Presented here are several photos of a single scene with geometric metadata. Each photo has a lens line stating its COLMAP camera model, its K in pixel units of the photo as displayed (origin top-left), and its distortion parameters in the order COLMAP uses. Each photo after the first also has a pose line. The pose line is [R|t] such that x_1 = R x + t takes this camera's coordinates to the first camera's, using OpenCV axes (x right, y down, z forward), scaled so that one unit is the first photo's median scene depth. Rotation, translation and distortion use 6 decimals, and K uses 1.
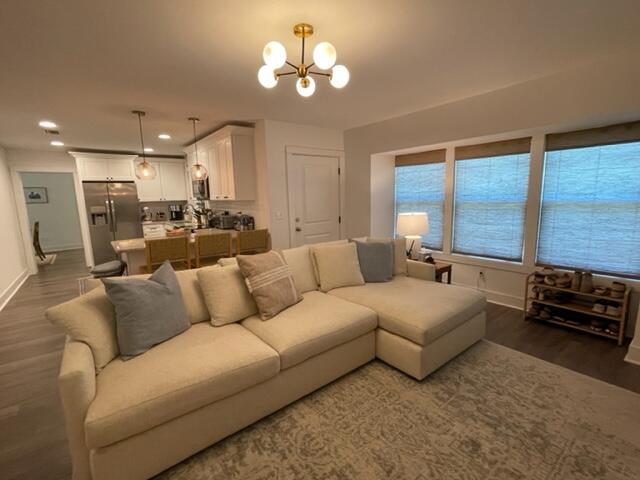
lens RADIAL K [[293.5, 0, 325.7], [0, 293.5, 240.6], [0, 0, 1]] dist [-0.001295, 0.000581]
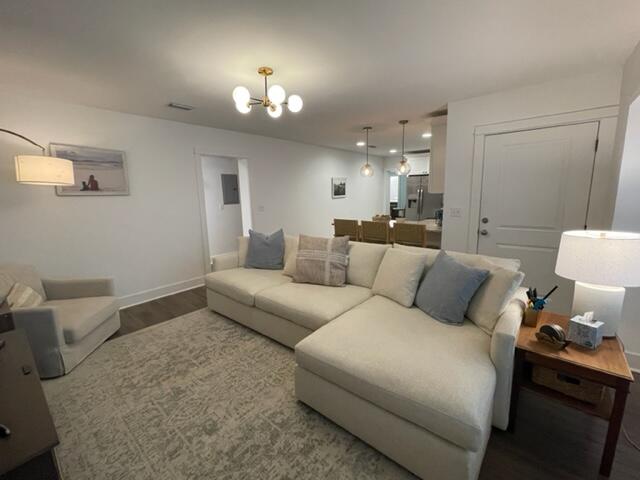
lens RADIAL K [[293.5, 0, 324.8], [0, 293.5, 242.9], [0, 0, 1]] dist [-0.001295, 0.000581]
pose [[0.182721, 0.191154, -0.964403, 0.735135], [-0.135624, 0.976440, 0.167843, -0.107615], [0.973765, 0.100128, 0.204341, 0.549740]]
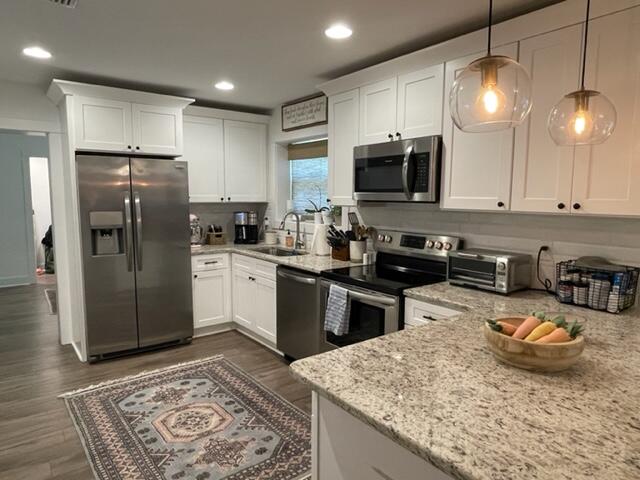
lens RADIAL K [[422.1, 0, 319.7], [0, 422.1, 240.1], [0, 0, 1]] dist [0.005018, -0.001269]
pose [[0.999093, 0.035576, -0.023379, -0.694340], [-0.036625, 0.998265, -0.046098, -0.089345], [0.021699, 0.046912, 0.998663, 0.611204]]
